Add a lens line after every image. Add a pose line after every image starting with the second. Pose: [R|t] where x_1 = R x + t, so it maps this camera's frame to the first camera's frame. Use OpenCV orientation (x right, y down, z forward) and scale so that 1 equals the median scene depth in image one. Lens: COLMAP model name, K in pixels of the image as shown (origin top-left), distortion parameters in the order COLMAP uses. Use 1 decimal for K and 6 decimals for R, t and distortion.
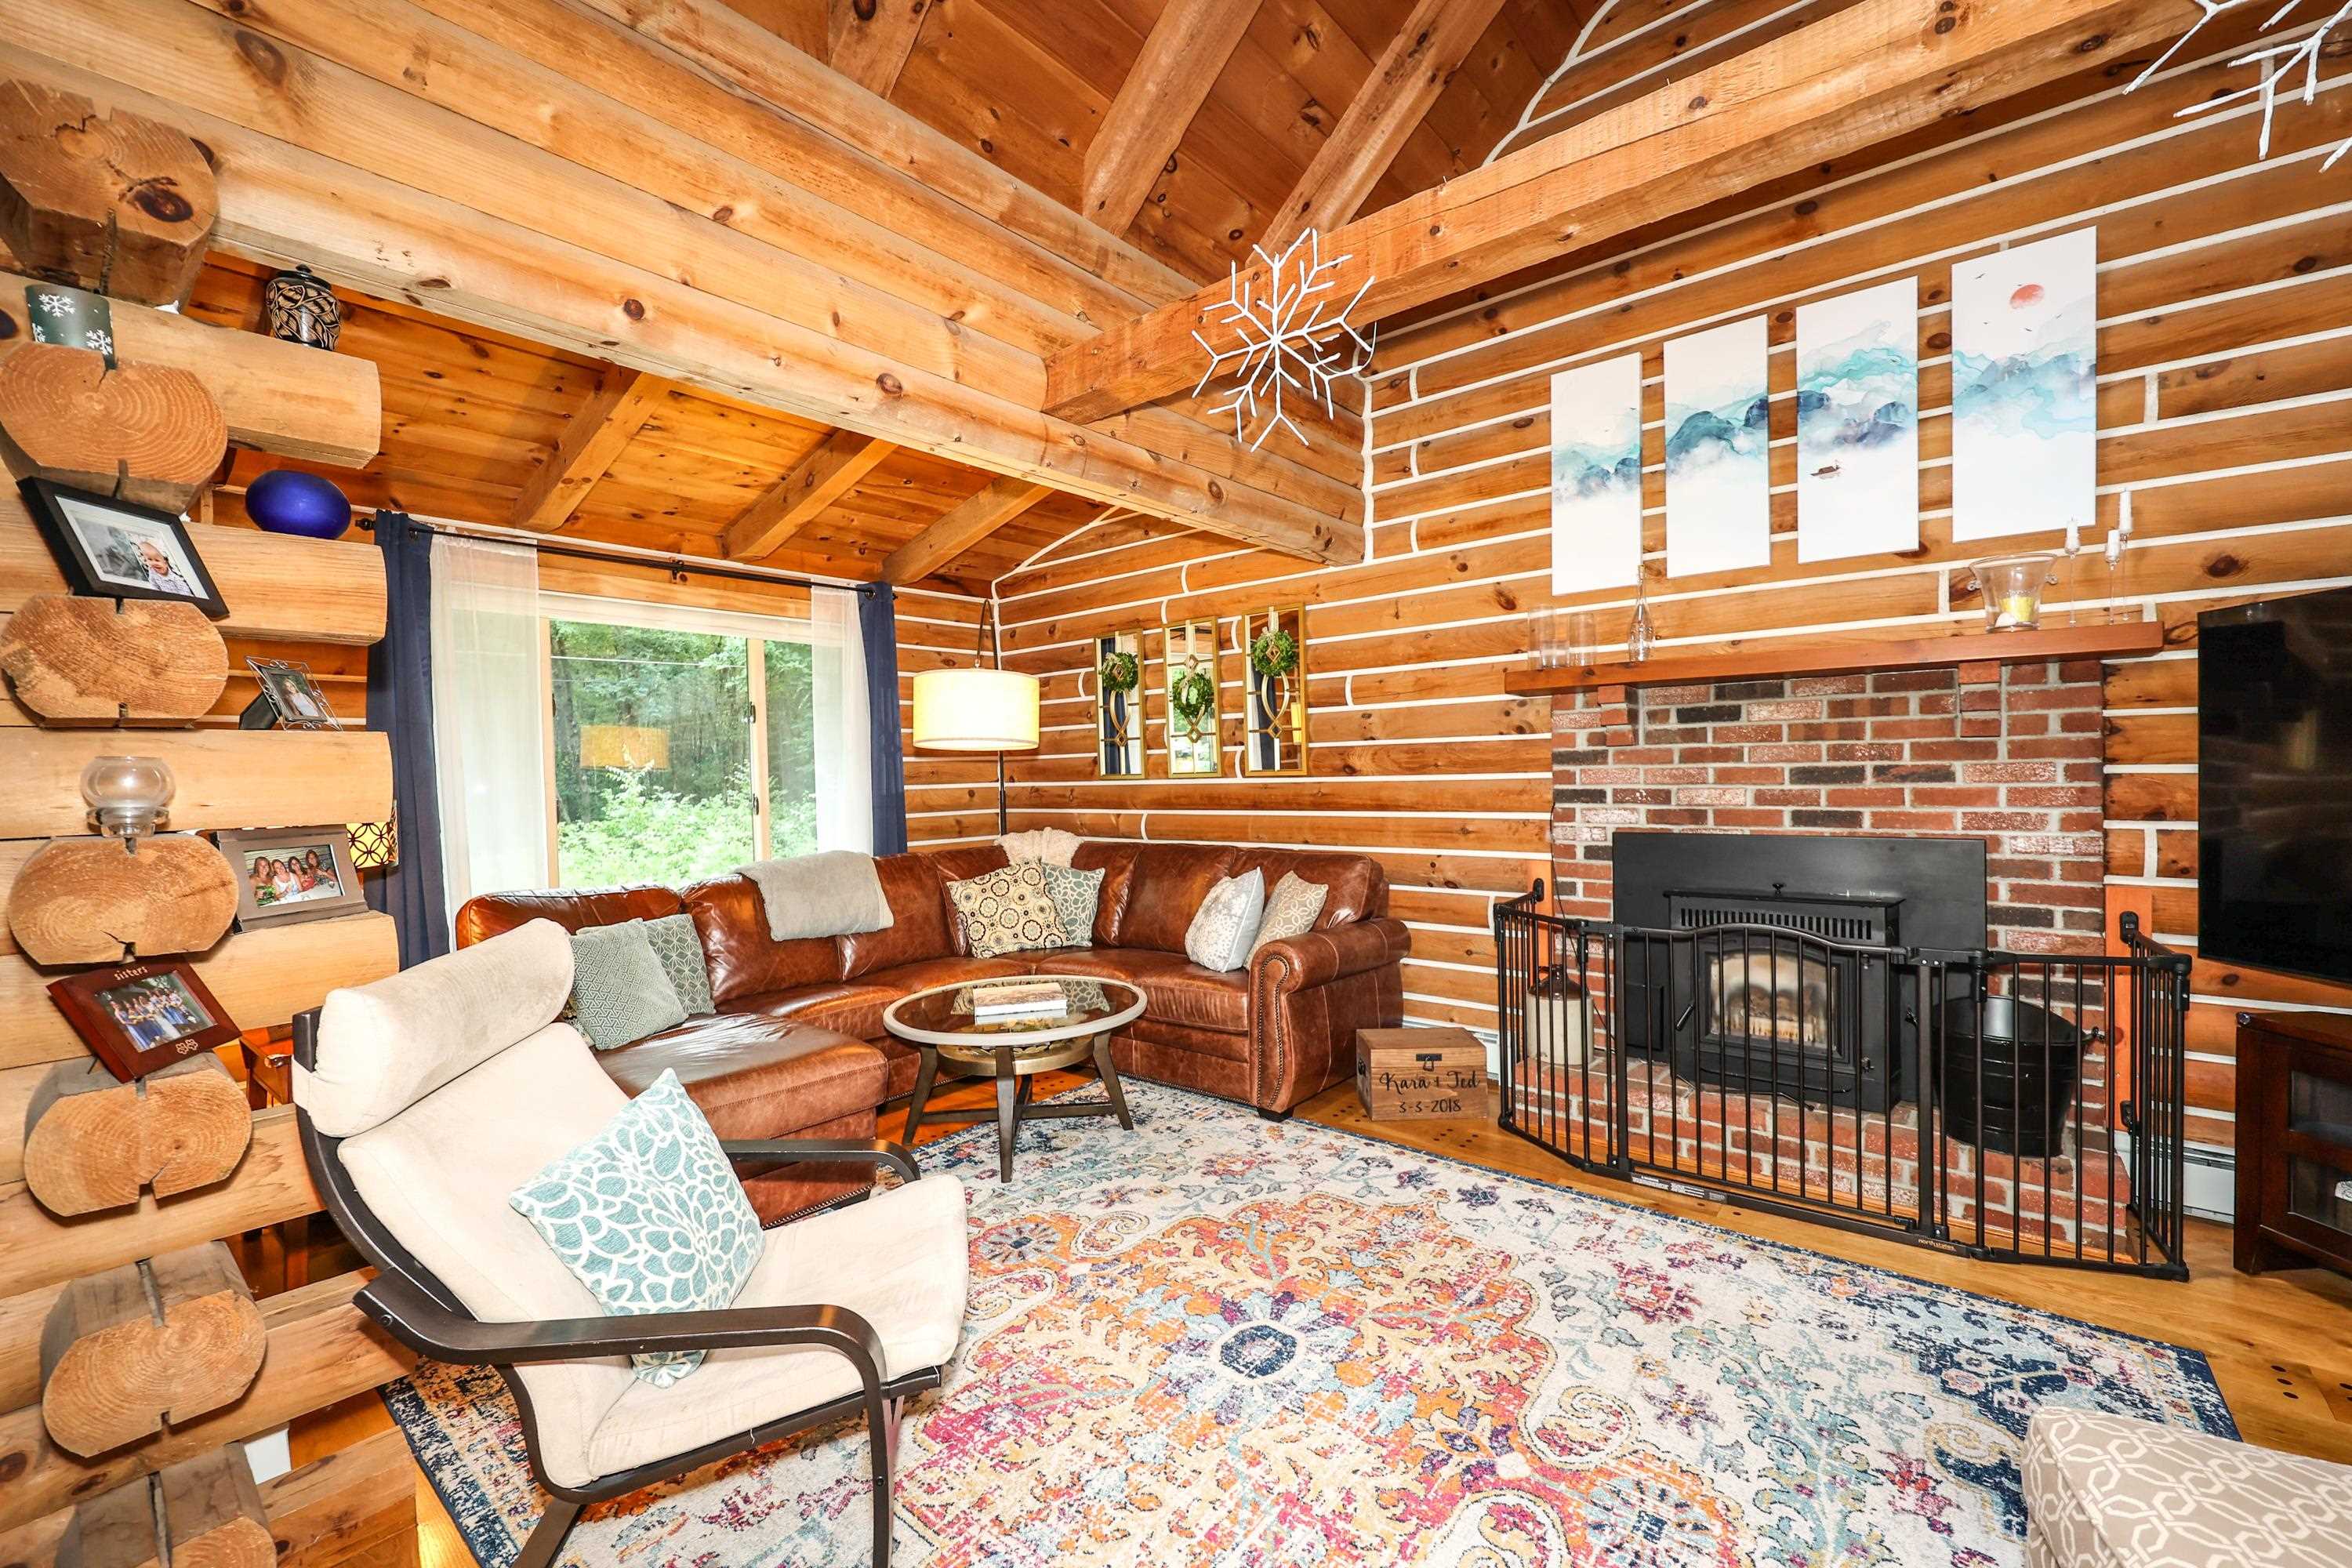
lens RADIAL K [[985.5, 0, 1168.9], [0, 985.5, 792.7], [0, 0, 1]] dist [0.001163, 0.001057]
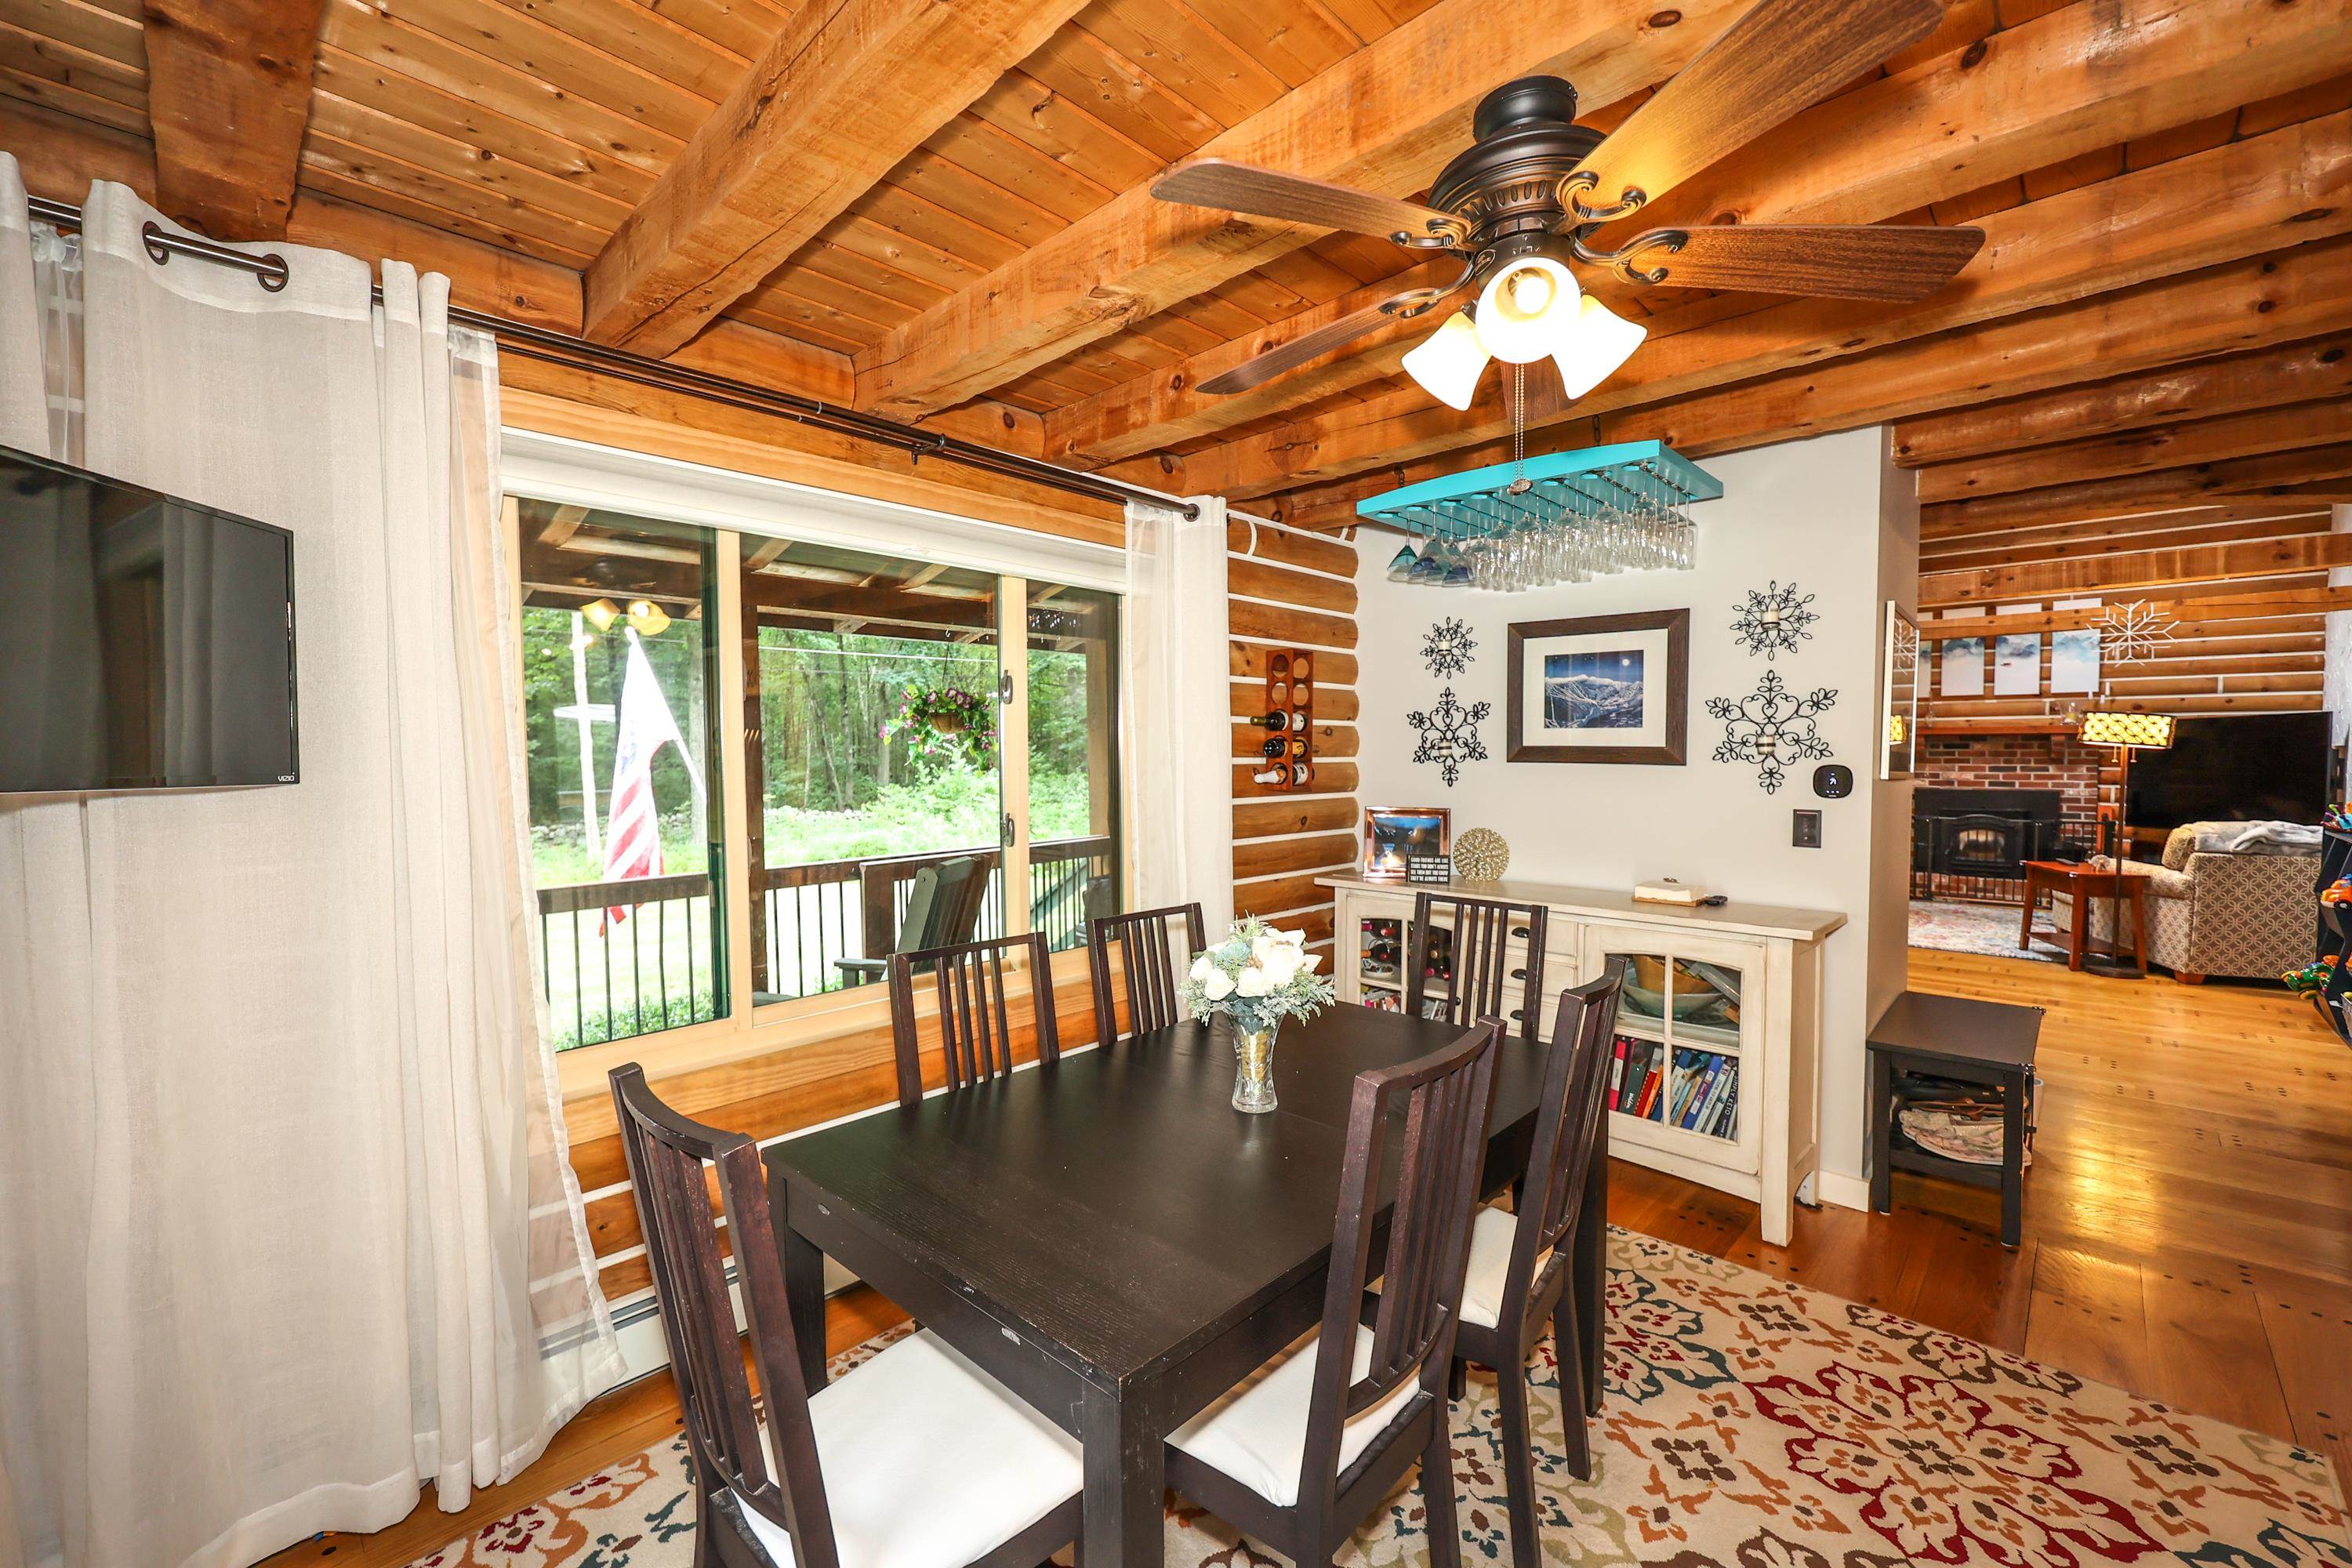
lens RADIAL K [[985.5, 0, 1168.9], [0, 985.5, 792.7], [0, 0, 1]] dist [0.001163, 0.001057]
pose [[0.997746, 0.016027, -0.065163, -1.470054], [-0.014602, 0.999645, 0.022279, 0.021236], [0.065497, -0.021277, 0.997626, -1.902435]]
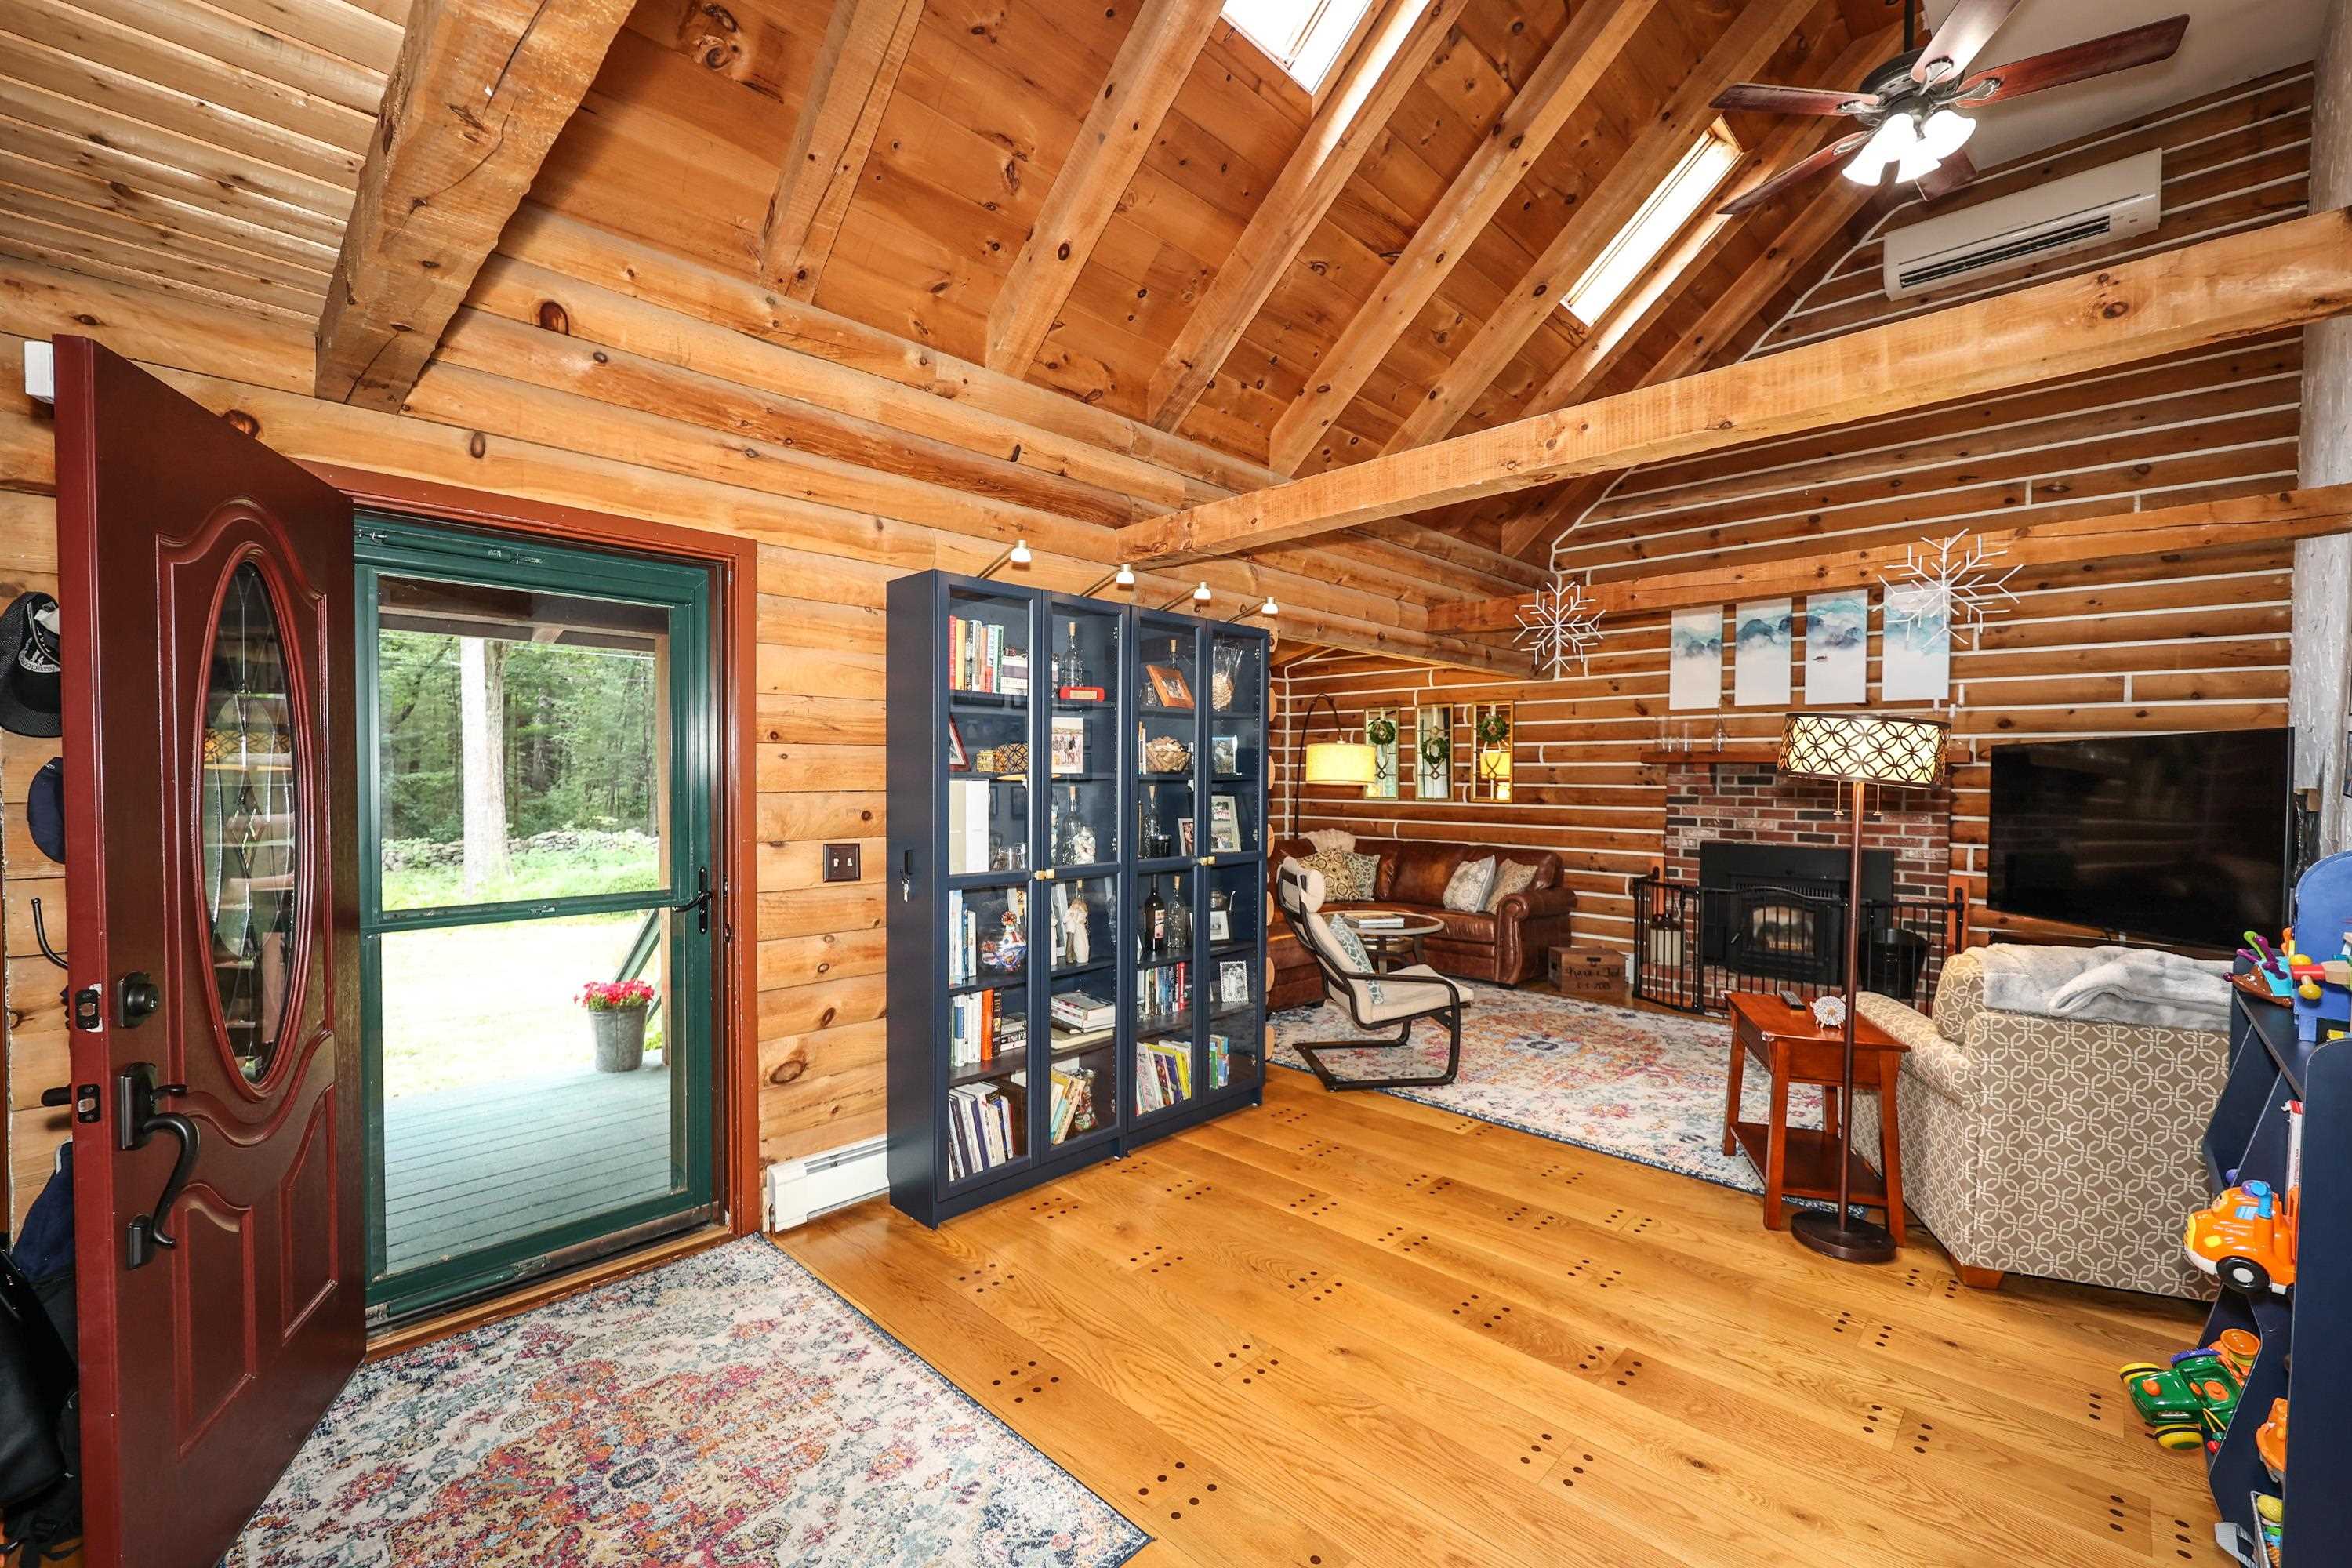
lens RADIAL K [[985.5, 0, 1168.9], [0, 985.5, 792.7], [0, 0, 1]] dist [0.001163, 0.001057]
pose [[0.996712, 0.030568, -0.075032, -0.415351], [-0.030774, 0.999525, -0.001589, -0.018855], [0.074948, 0.003893, 0.997180, -0.938042]]
